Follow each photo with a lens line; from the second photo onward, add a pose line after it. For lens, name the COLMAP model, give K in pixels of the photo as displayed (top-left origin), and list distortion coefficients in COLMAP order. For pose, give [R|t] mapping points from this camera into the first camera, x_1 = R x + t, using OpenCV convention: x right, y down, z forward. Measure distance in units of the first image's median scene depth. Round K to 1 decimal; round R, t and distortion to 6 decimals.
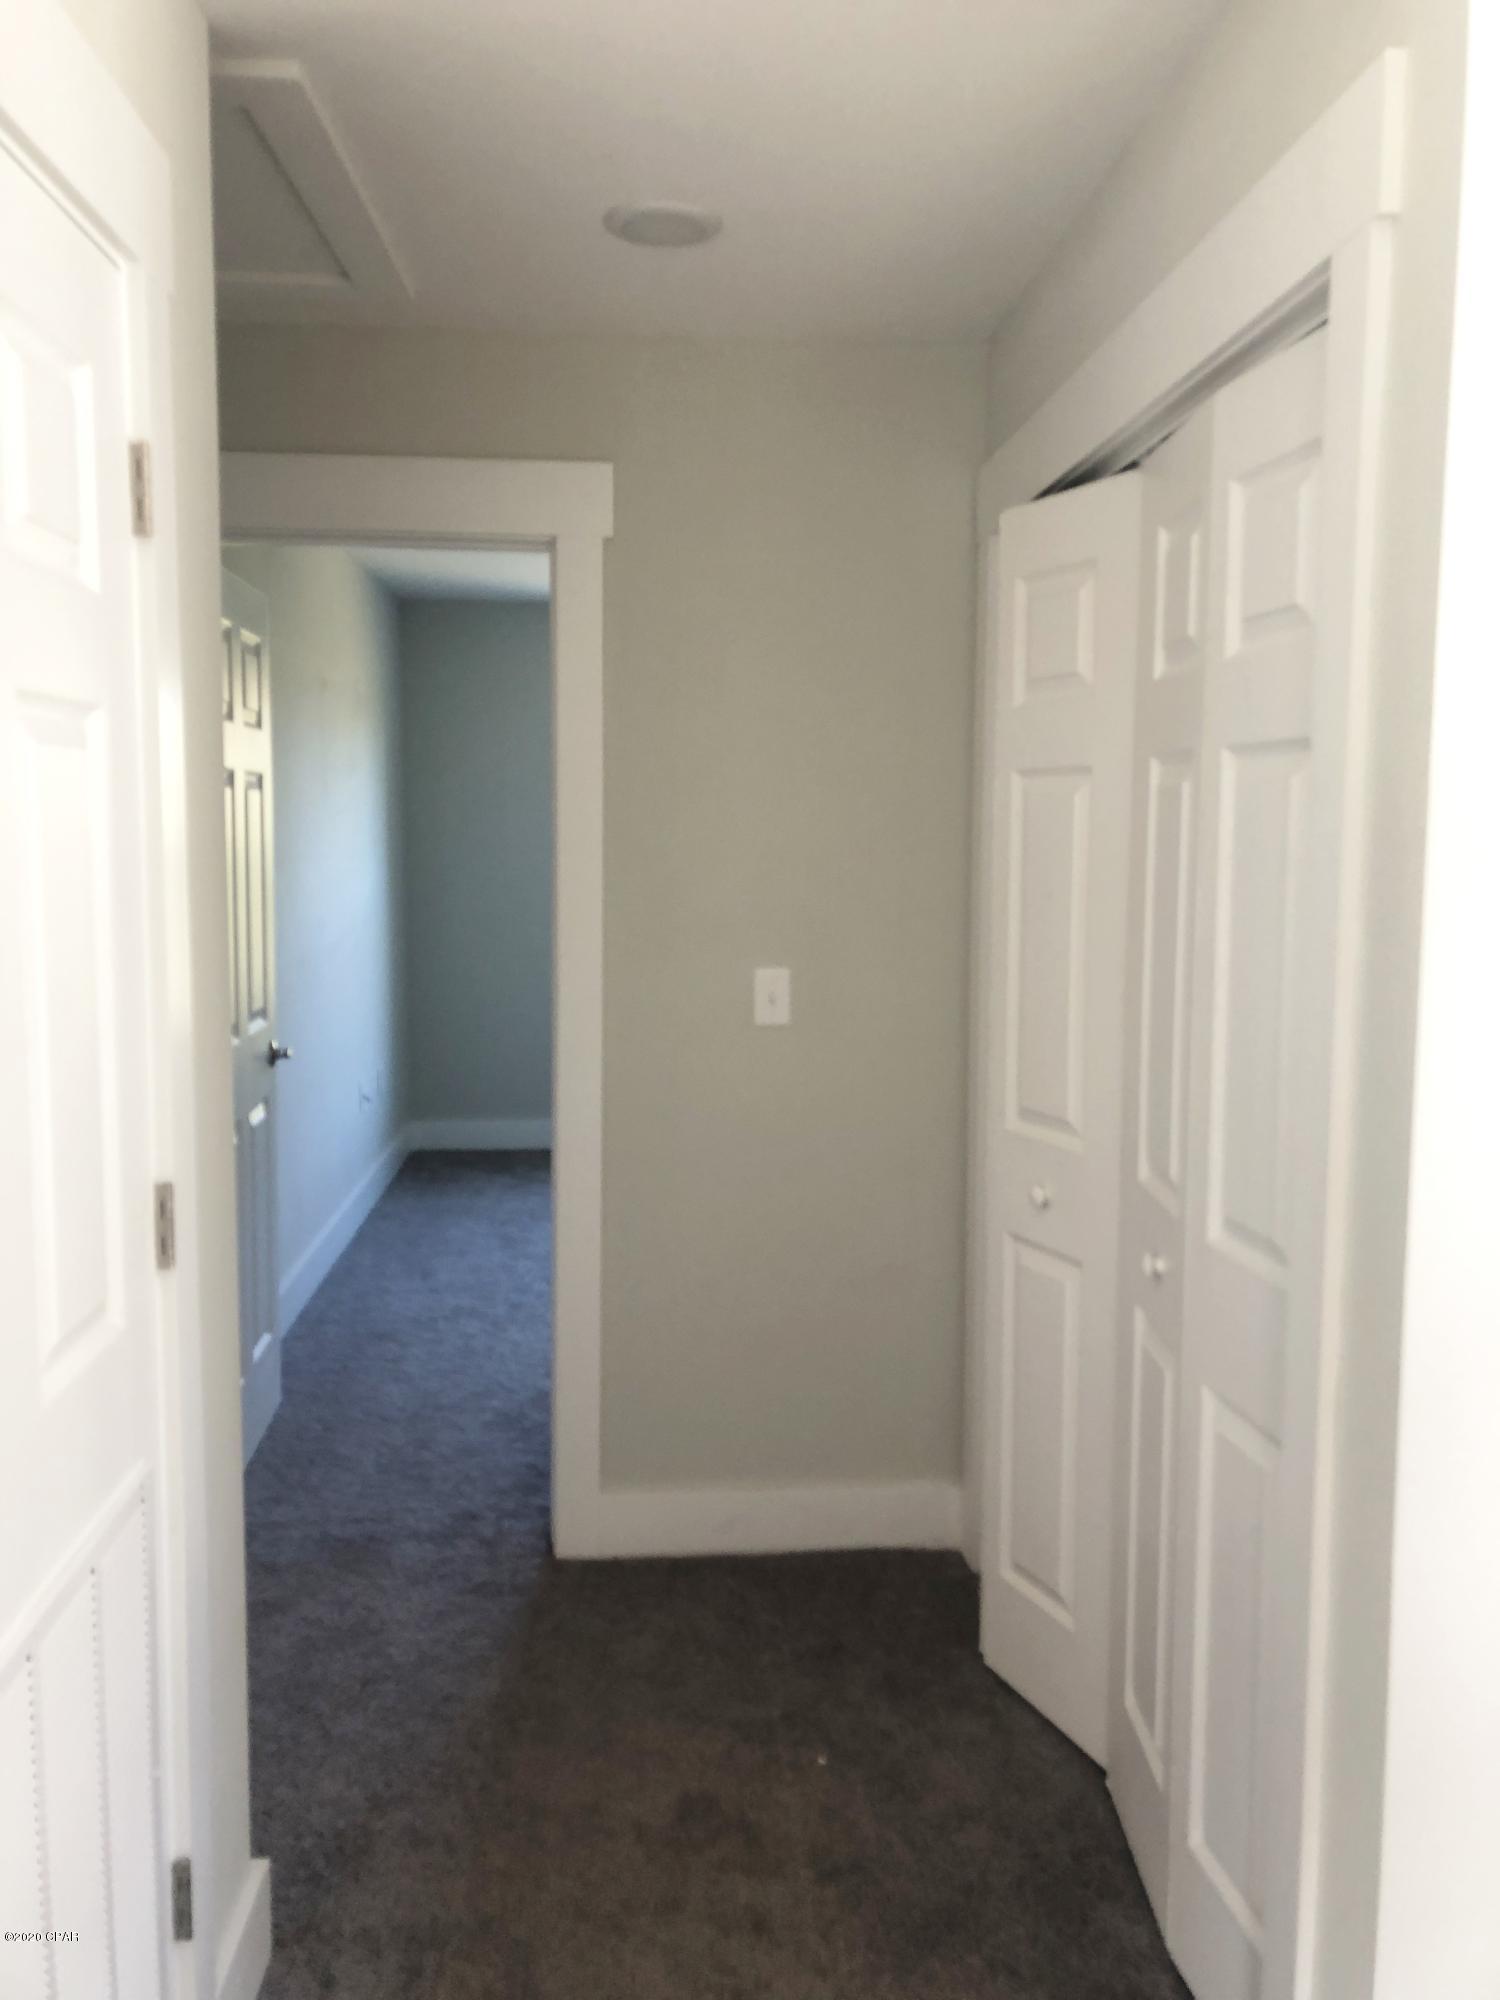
lens RADIAL K [[1649.1, 0, 750.0], [0, 1649.1, 1000.0], [0, 0, 1]] dist [0.033641, -0.000956]
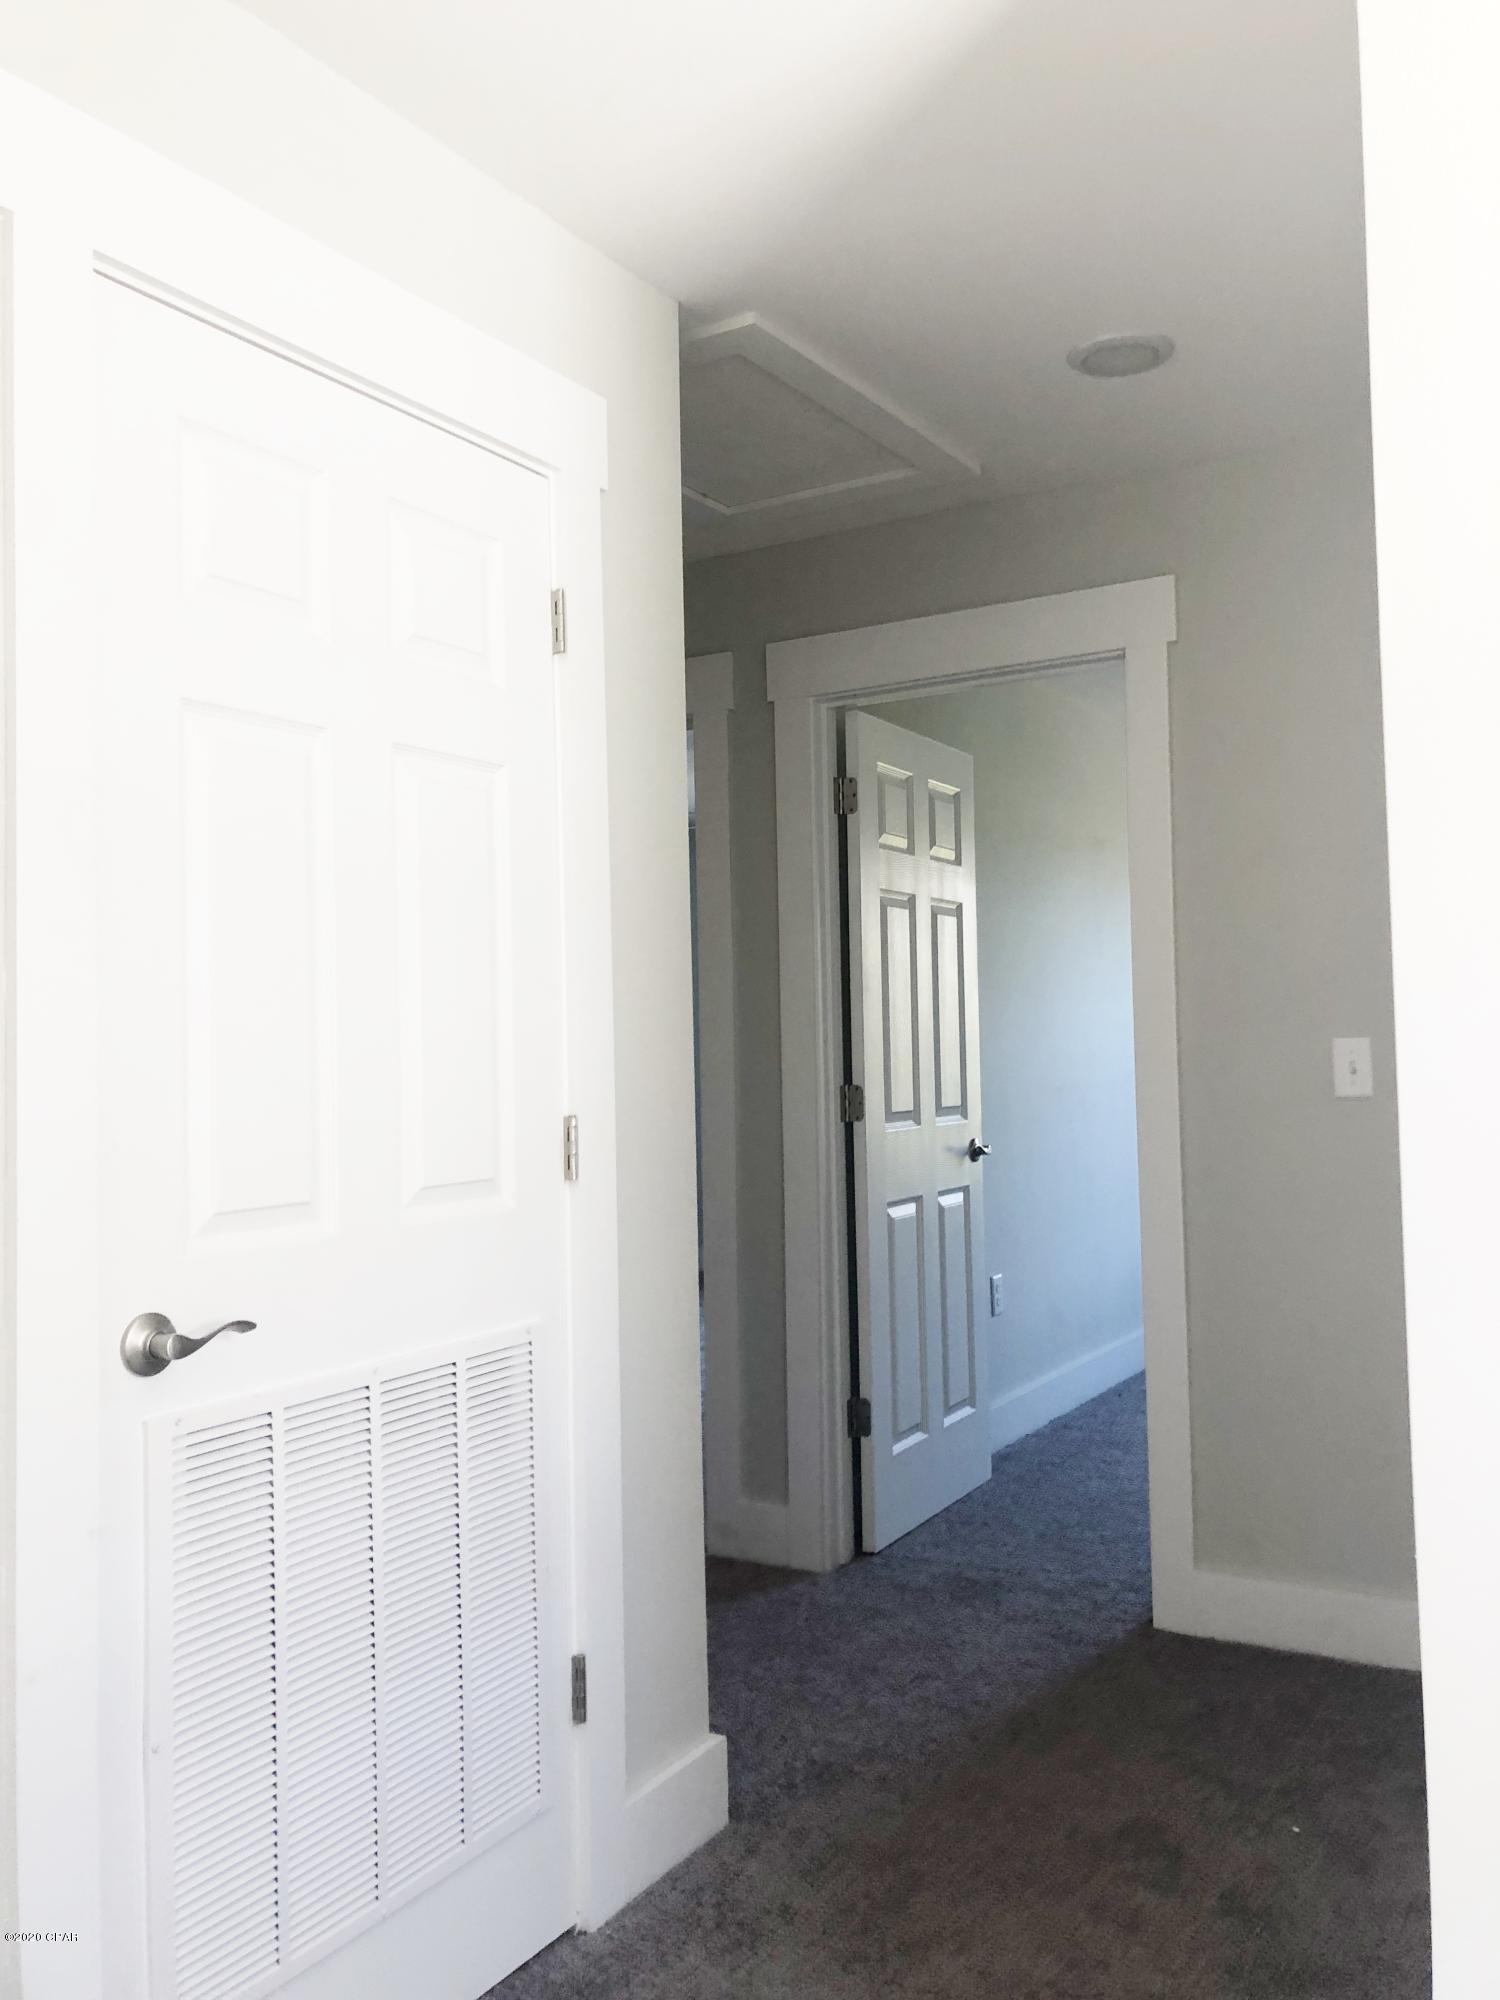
lens RADIAL K [[1649.4, 0, 750.0], [0, 1649.4, 1000.0], [0, 0, 1]] dist [0.127741, -0.163104]
pose [[0.818542, -0.043158, -0.572823, 0.307759], [-0.035736, 0.991417, -0.125761, 0.102169], [0.573334, 0.123411, 0.809974, -0.017768]]
